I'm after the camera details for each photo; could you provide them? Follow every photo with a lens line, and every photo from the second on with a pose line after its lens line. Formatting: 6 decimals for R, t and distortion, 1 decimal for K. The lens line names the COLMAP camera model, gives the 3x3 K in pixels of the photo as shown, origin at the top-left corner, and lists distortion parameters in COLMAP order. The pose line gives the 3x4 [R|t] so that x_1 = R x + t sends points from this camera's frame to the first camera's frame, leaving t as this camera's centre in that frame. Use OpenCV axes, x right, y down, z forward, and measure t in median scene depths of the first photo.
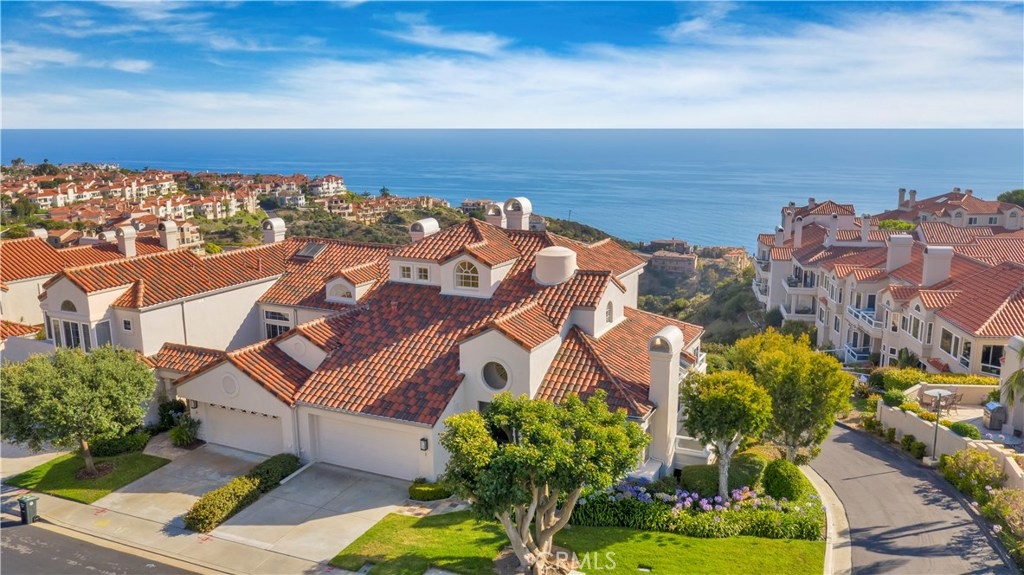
lens RADIAL K [[809.8, 0, 512.0], [0, 809.8, 287.5], [0, 0, 1]] dist [-0.006010, -0.003793]
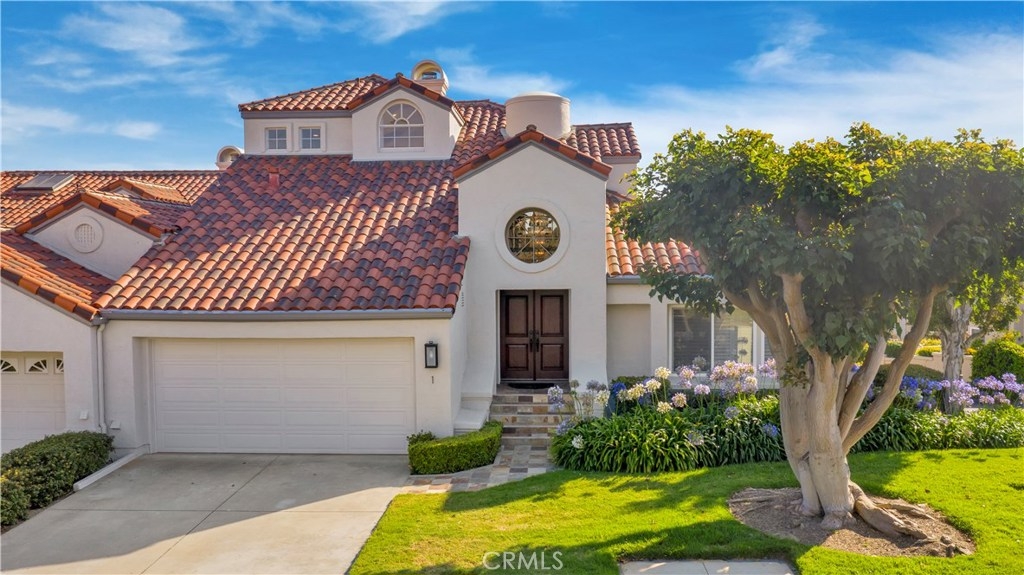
lens RADIAL K [[809.8, 0, 512.0], [0, 809.8, 287.5], [0, 0, 1]] dist [-0.006010, -0.003793]
pose [[0.924114, -0.014635, 0.381836, -0.232341], [0.077707, 0.985584, -0.150288, 0.216647], [-0.374132, 0.168555, 0.911929, 0.512628]]
